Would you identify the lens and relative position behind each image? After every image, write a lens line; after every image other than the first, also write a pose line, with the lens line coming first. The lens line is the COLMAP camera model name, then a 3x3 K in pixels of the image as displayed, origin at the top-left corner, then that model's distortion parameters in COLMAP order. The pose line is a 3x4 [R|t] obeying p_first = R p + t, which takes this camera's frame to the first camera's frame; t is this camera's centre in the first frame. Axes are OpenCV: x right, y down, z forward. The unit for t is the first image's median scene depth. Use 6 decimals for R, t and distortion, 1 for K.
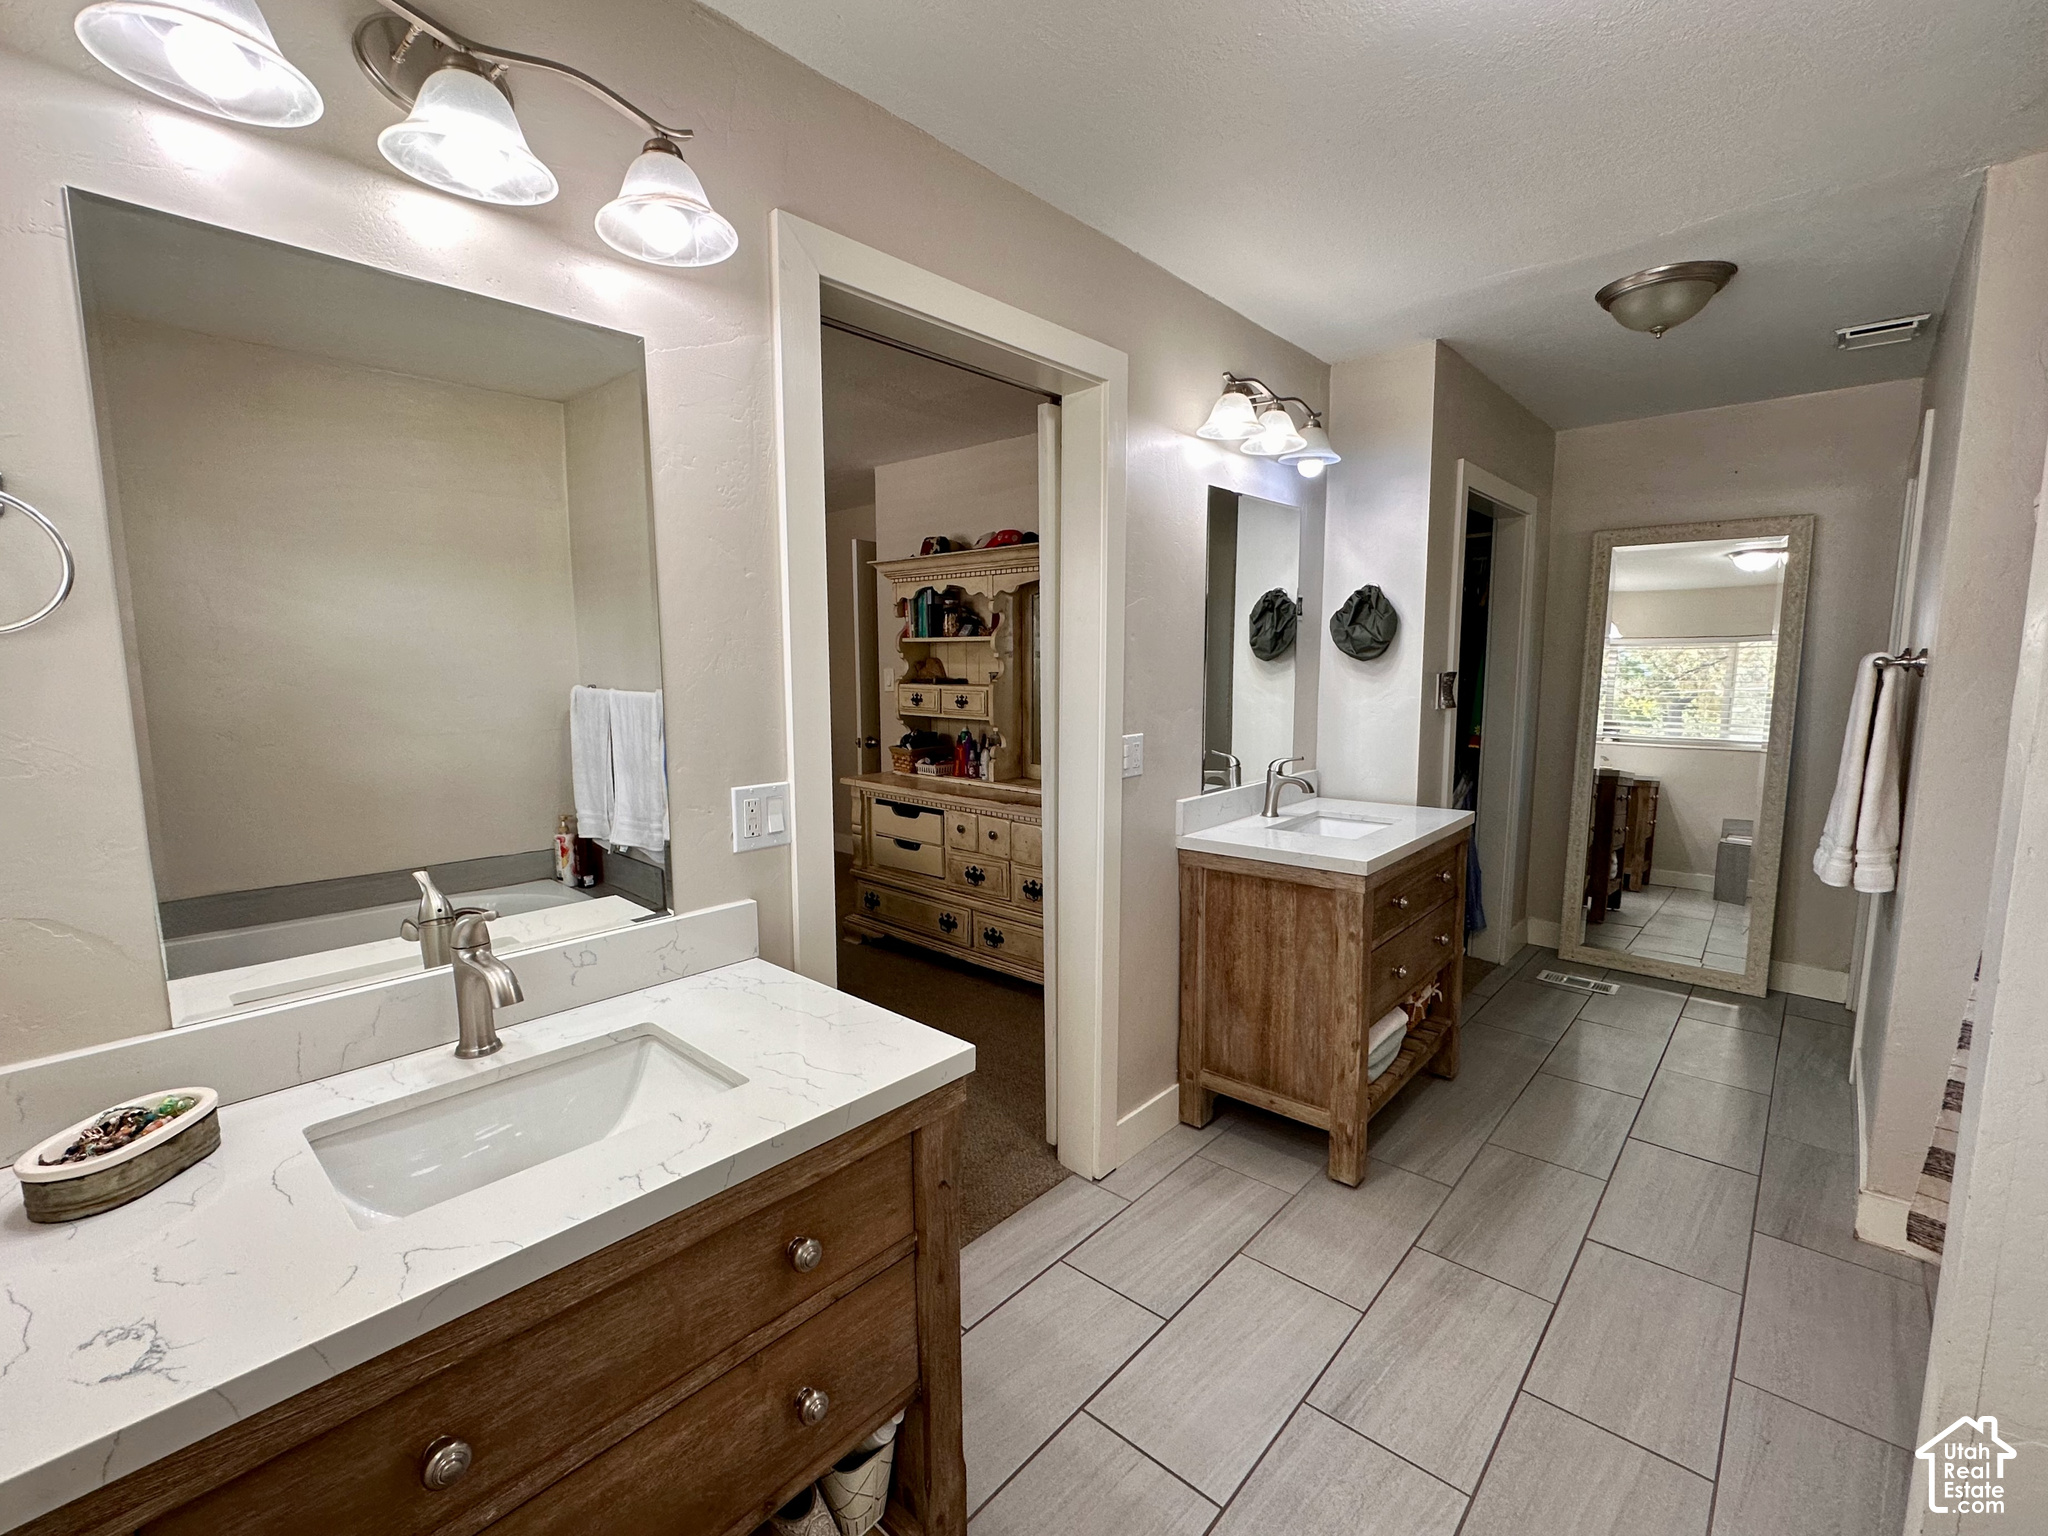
lens RADIAL K [[838.8, 0, 1024.0], [0, 838.8, 768.0], [0, 0, 1]] dist [-0.000451, 0.000042]
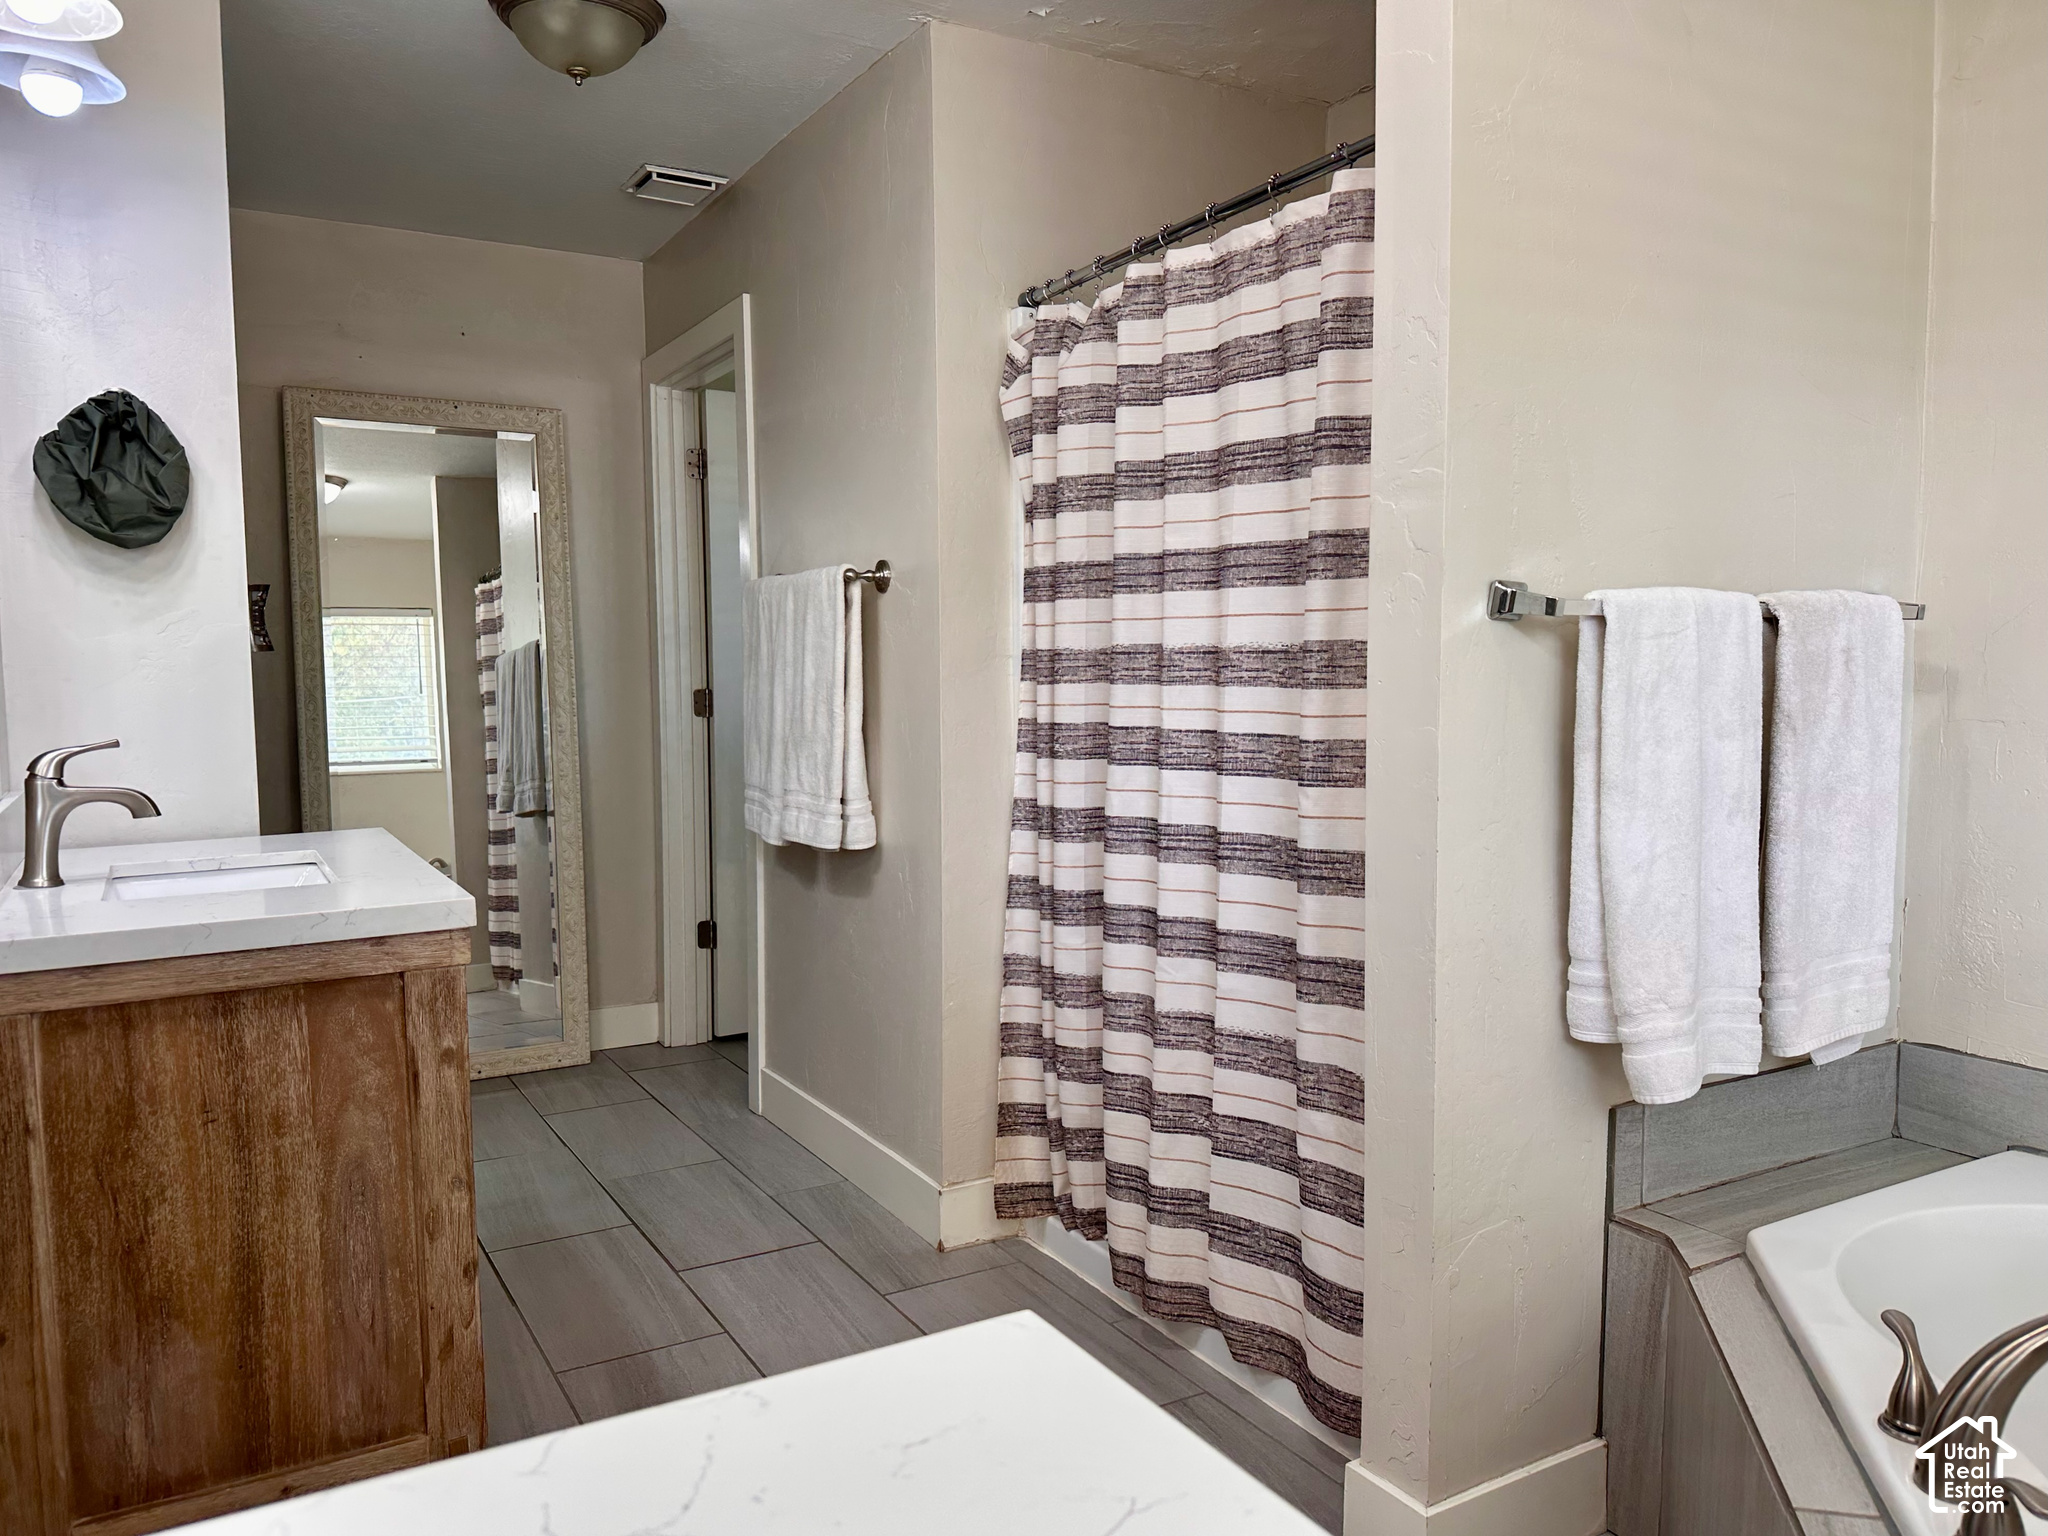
lens RADIAL K [[1435.0, 0, 1024.0], [0, 1435.0, 768.0], [0, 0, 1]] dist [0.001339, -0.004004]
pose [[0.347597, -0.072977, 0.934800, -0.248296], [0.116285, 0.992625, 0.034251, 0.036825], [-0.930405, 0.096798, 0.353520, 0.325884]]
